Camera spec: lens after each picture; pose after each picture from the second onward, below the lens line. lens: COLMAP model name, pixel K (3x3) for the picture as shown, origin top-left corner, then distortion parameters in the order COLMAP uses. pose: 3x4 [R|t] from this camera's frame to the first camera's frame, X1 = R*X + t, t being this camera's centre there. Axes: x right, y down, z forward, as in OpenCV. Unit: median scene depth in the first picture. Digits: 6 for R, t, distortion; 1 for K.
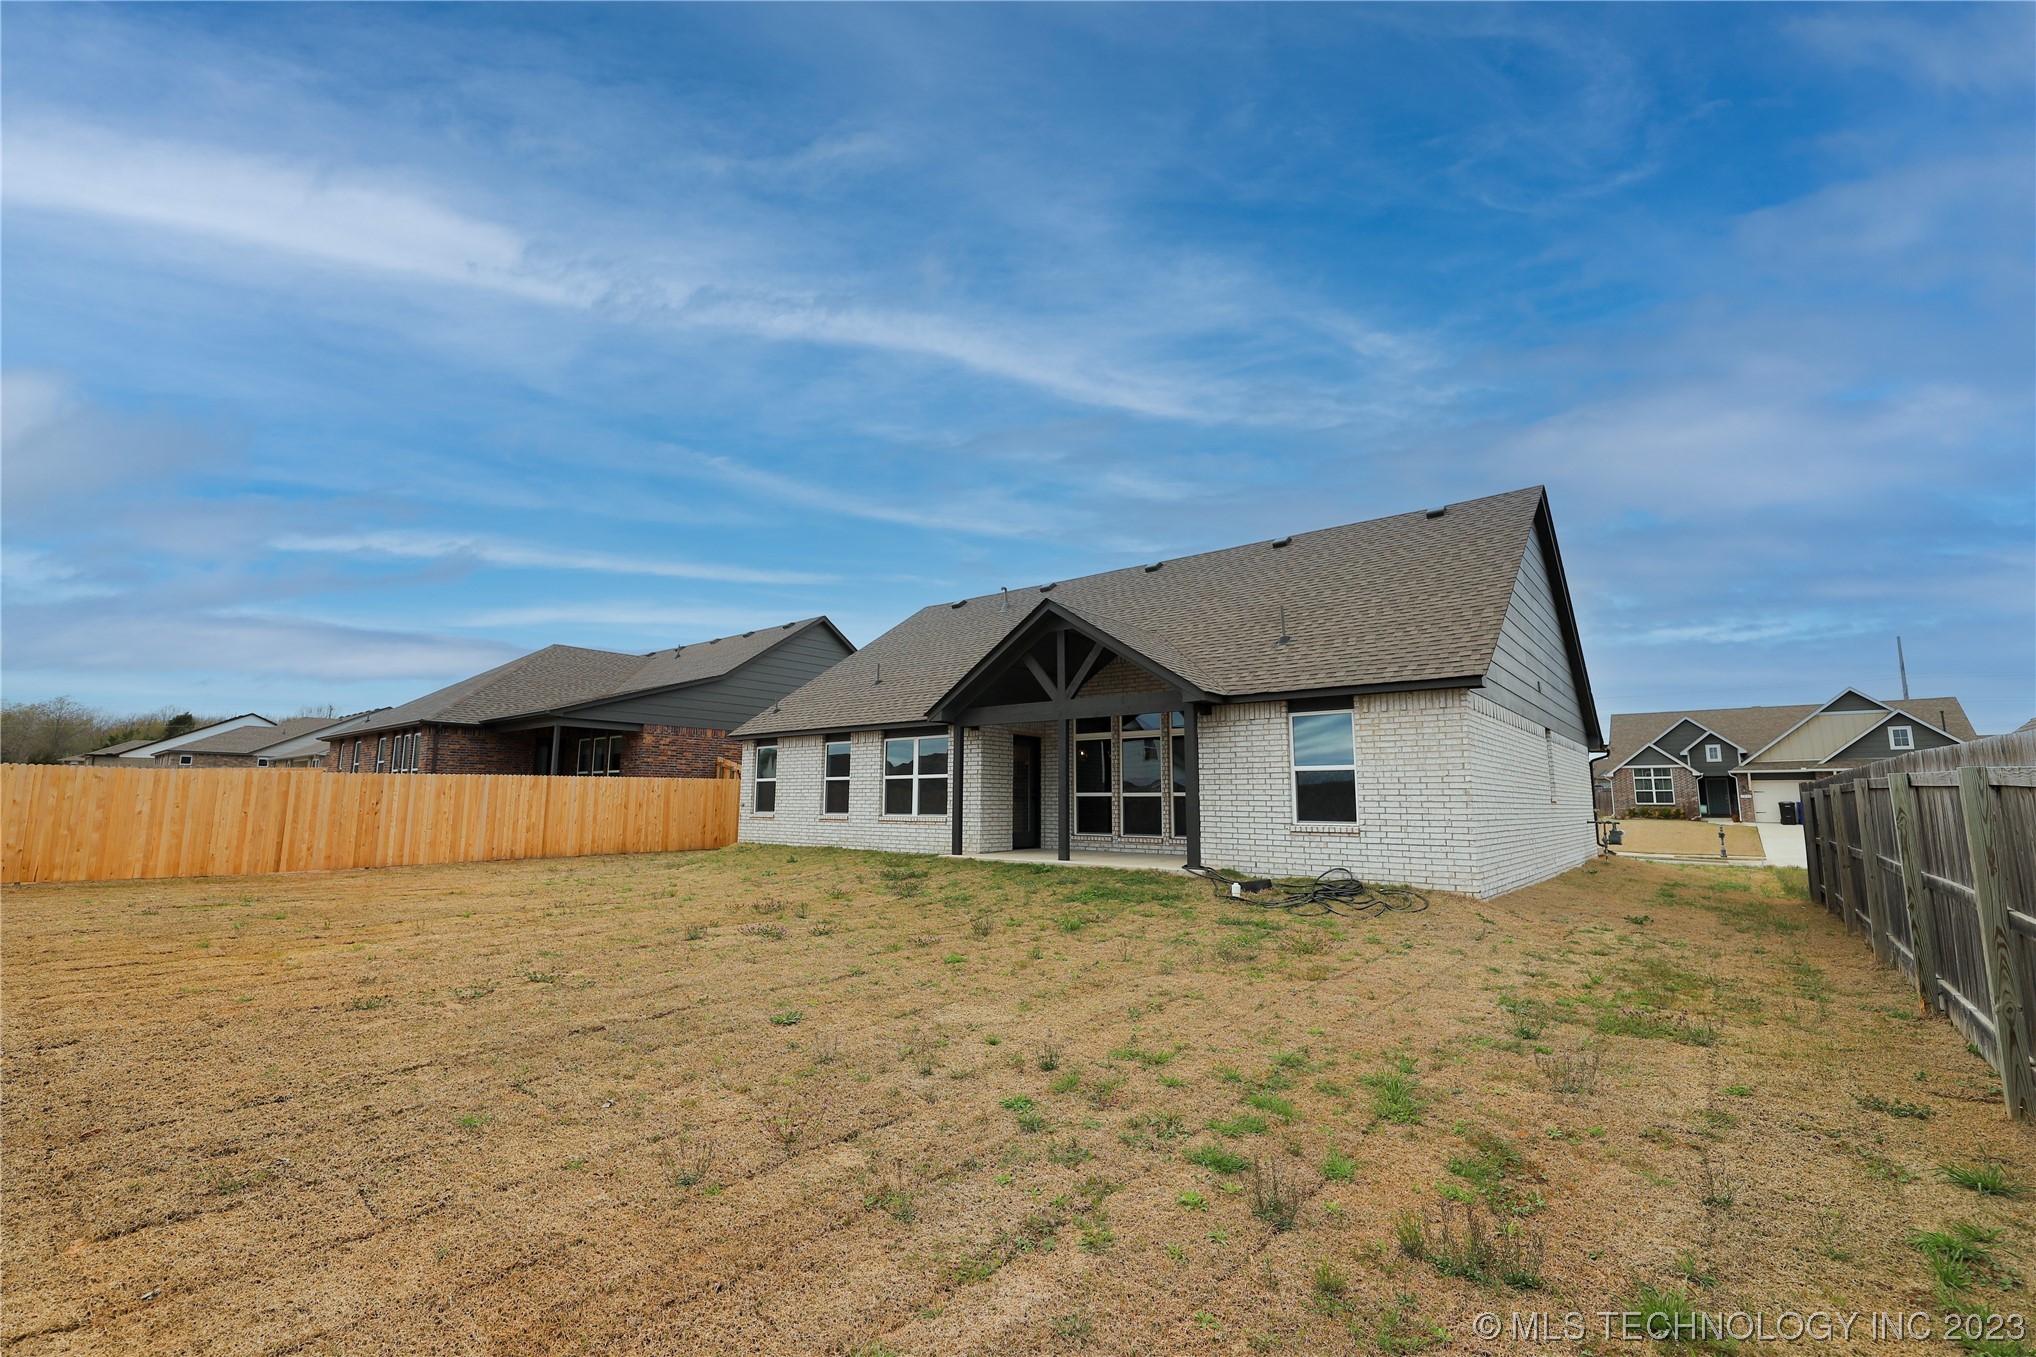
lens RADIAL K [[885.9, 0, 1018.0], [0, 885.9, 678.5], [0, 0, 1]] dist [-0.017319, -0.000125]
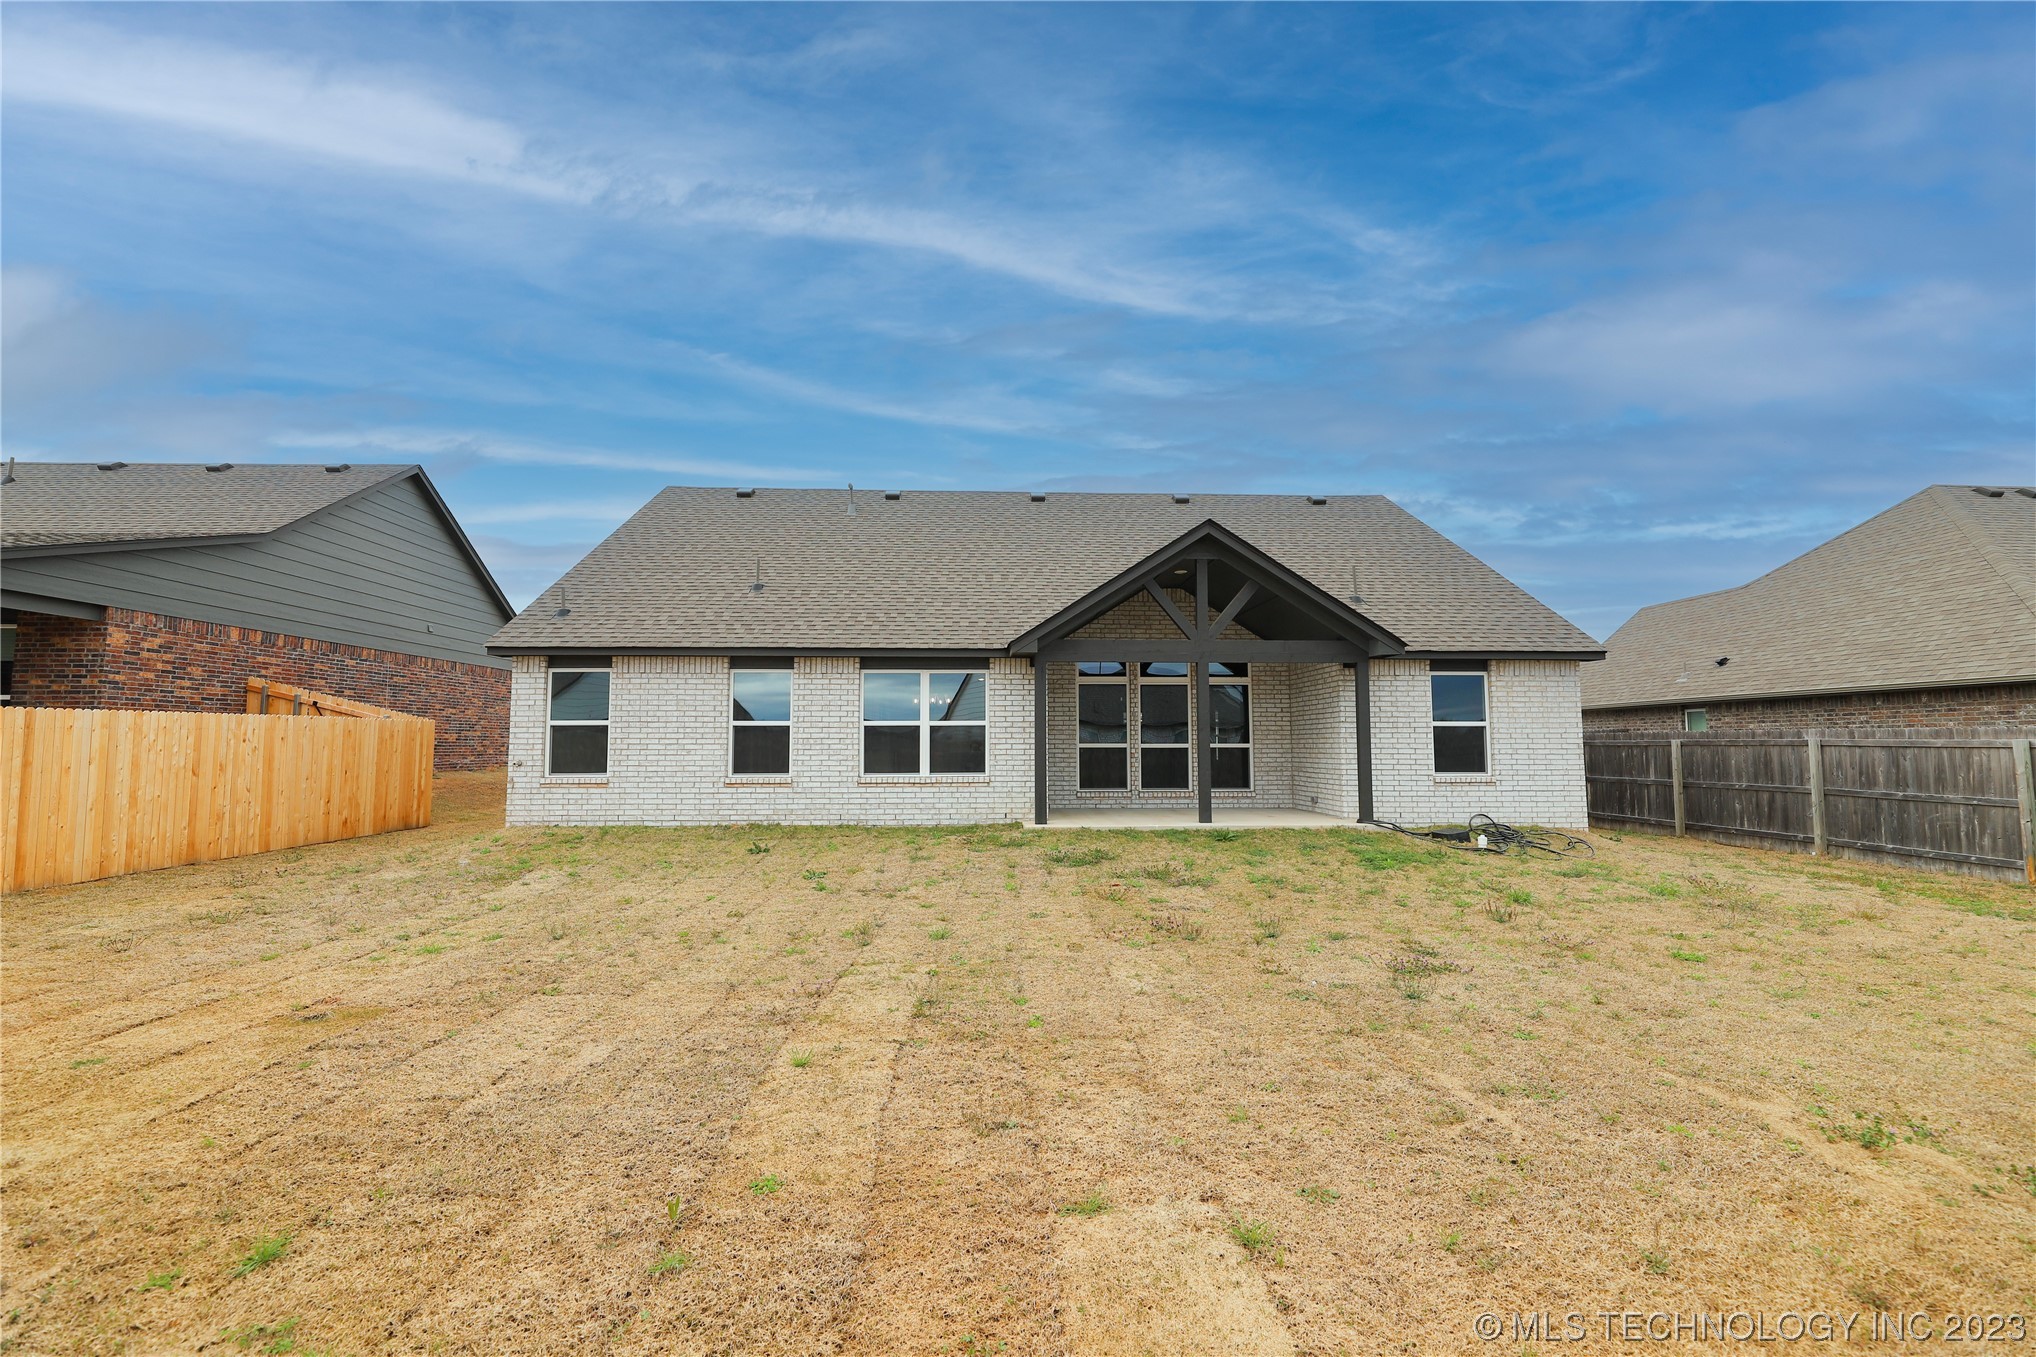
lens RADIAL K [[820.6, 0, 1018.0], [0, 820.6, 678.5], [0, 0, 1]] dist [-0.000693, -0.000321]
pose [[0.735244, 0.050492, 0.675919, -0.496996], [-0.091000, 0.995547, 0.024618, 0.046714], [-0.671666, -0.079609, 0.736564, 0.415151]]
